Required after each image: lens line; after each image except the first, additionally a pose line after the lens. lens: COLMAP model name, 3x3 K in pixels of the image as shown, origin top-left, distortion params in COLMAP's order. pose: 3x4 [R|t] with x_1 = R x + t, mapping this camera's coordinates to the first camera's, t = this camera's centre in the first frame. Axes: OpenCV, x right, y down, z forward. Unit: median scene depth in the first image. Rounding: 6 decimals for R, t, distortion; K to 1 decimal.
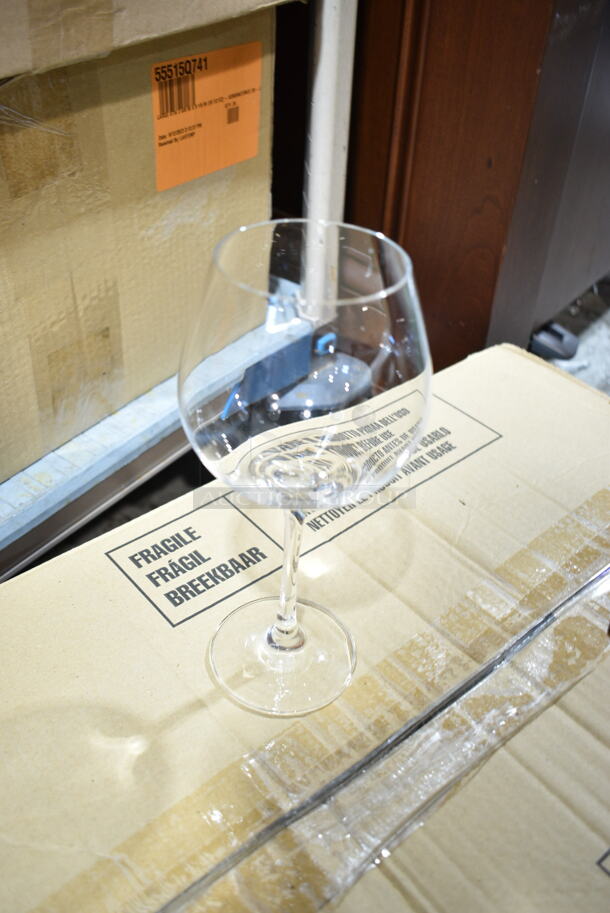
lens RADIAL K [[906.9, 0, 305.0], [0, 906.9, 456.5], [0, 0, 1]] dist [-0.025519, -0.013801]
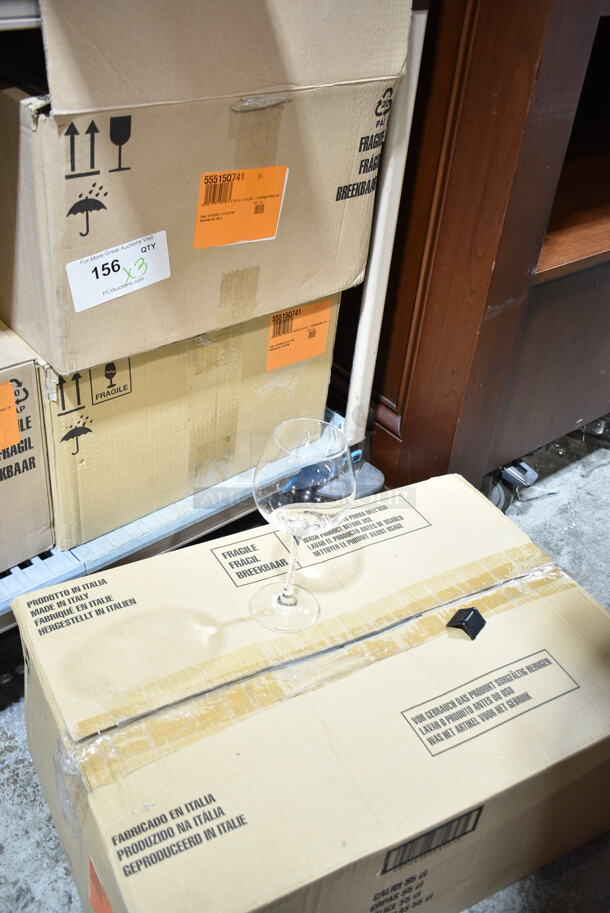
lens RADIAL K [[906.9, 0, 305.0], [0, 906.9, 456.5], [0, 0, 1]] dist [-0.025519, -0.013801]
pose [[0.982095, 0.147852, -0.116742, 0.175824], [-0.156844, 0.984998, -0.071969, 0.013595], [0.104350, 0.088991, 0.990551, -0.915172]]
